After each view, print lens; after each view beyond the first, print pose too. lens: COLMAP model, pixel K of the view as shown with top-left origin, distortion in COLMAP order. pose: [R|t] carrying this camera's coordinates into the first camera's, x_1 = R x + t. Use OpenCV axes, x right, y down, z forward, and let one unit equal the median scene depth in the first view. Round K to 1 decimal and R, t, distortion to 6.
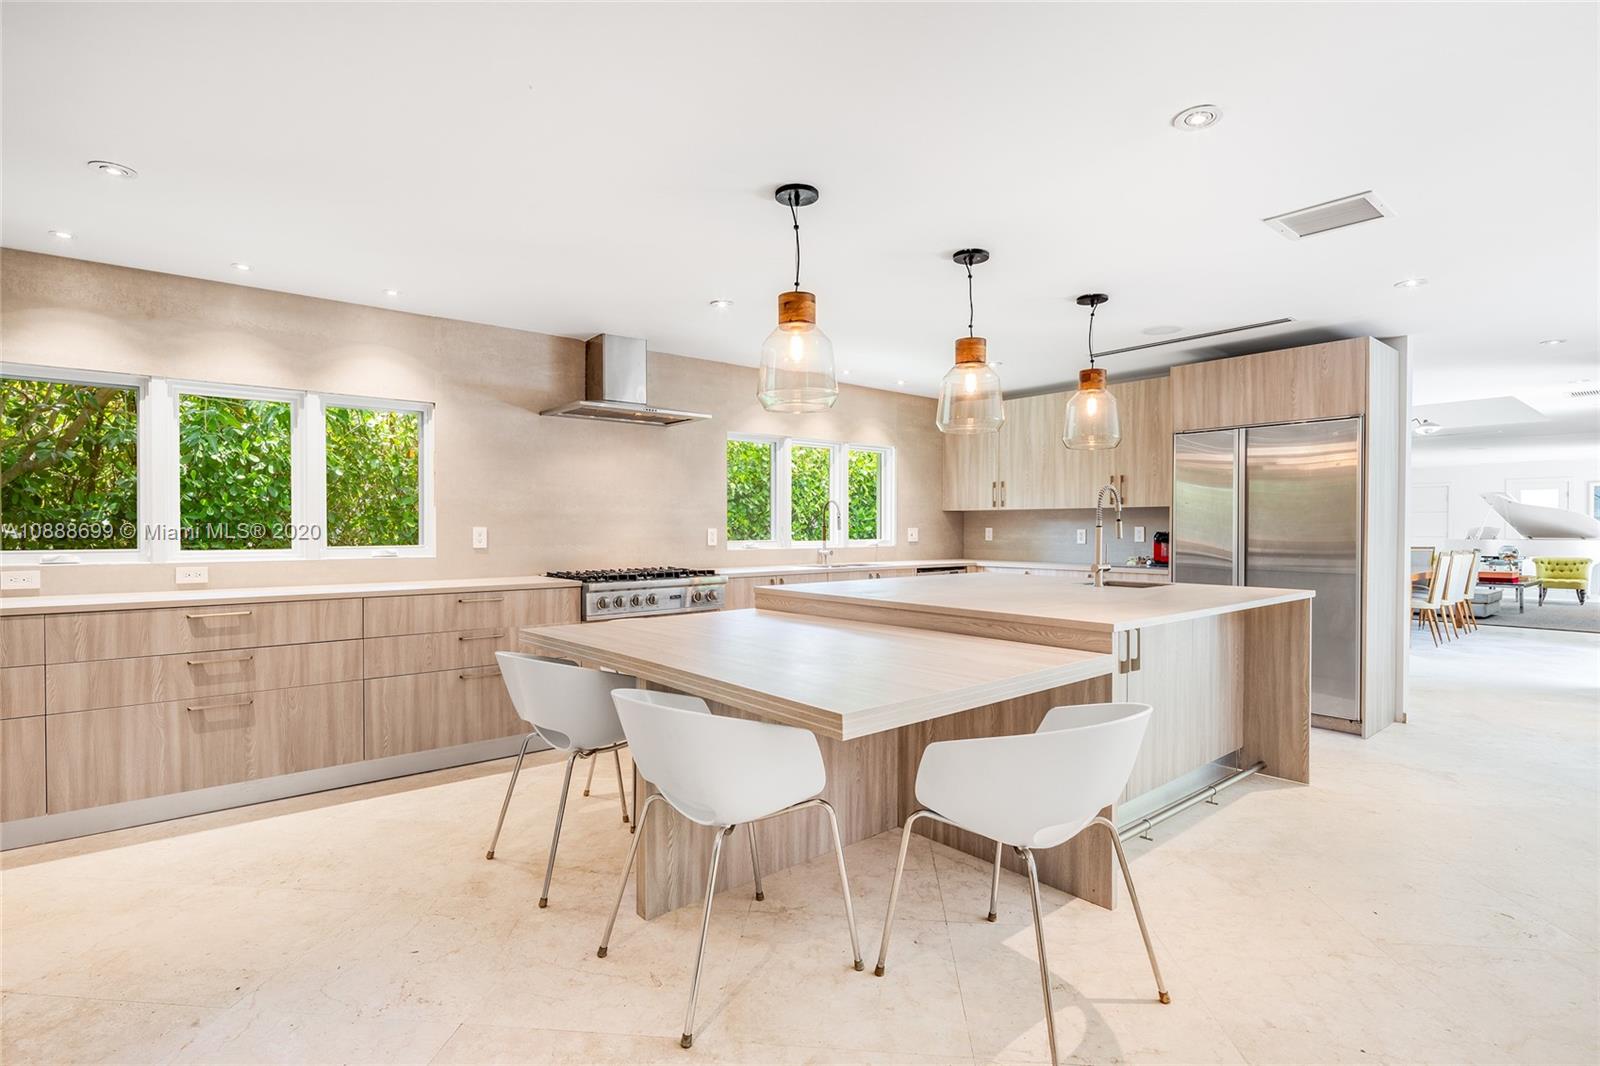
lens RADIAL K [[781.2, 0, 800.0], [0, 781.2, 533.0], [0, 0, 1]] dist [0.003059, 0.000947]
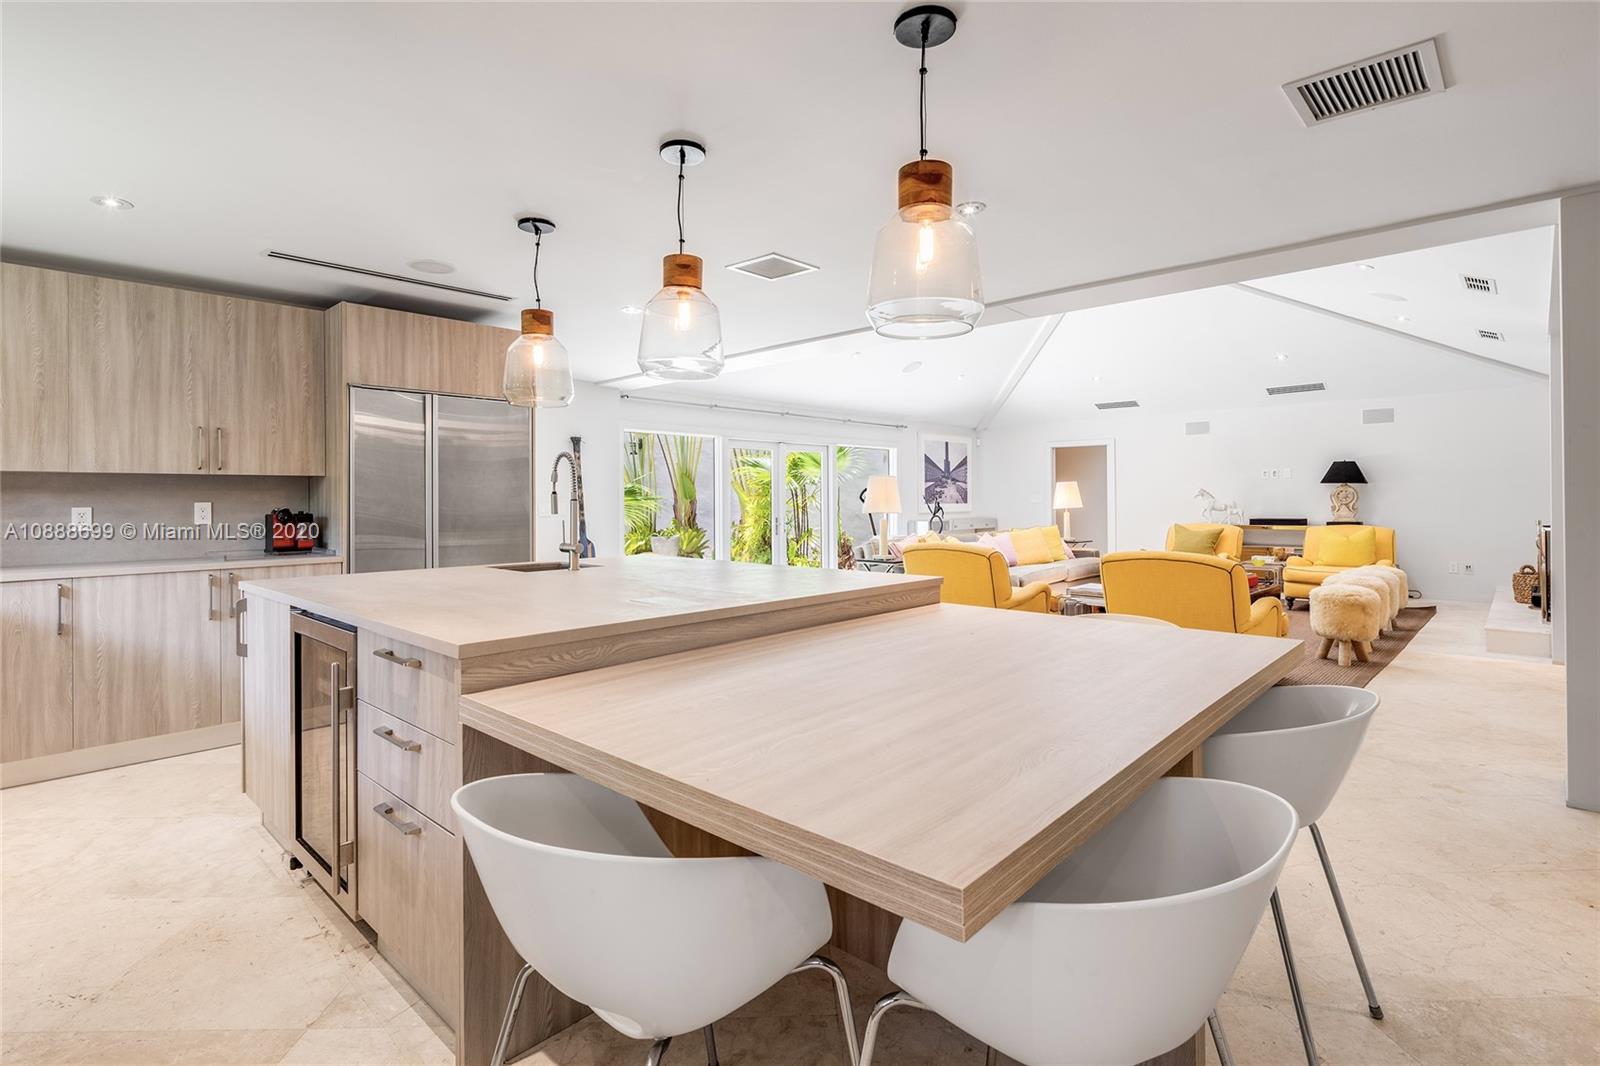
lens RADIAL K [[784.6, 0, 800.1], [0, 784.6, 520.8], [0, 0, 1]] dist [-0.002413, -0.000871]
pose [[-0.094292, -0.020846, 0.995326, -0.380487], [0.009627, 0.999715, 0.021850, -0.003314], [-0.995498, 0.011642, -0.094064, 0.646972]]
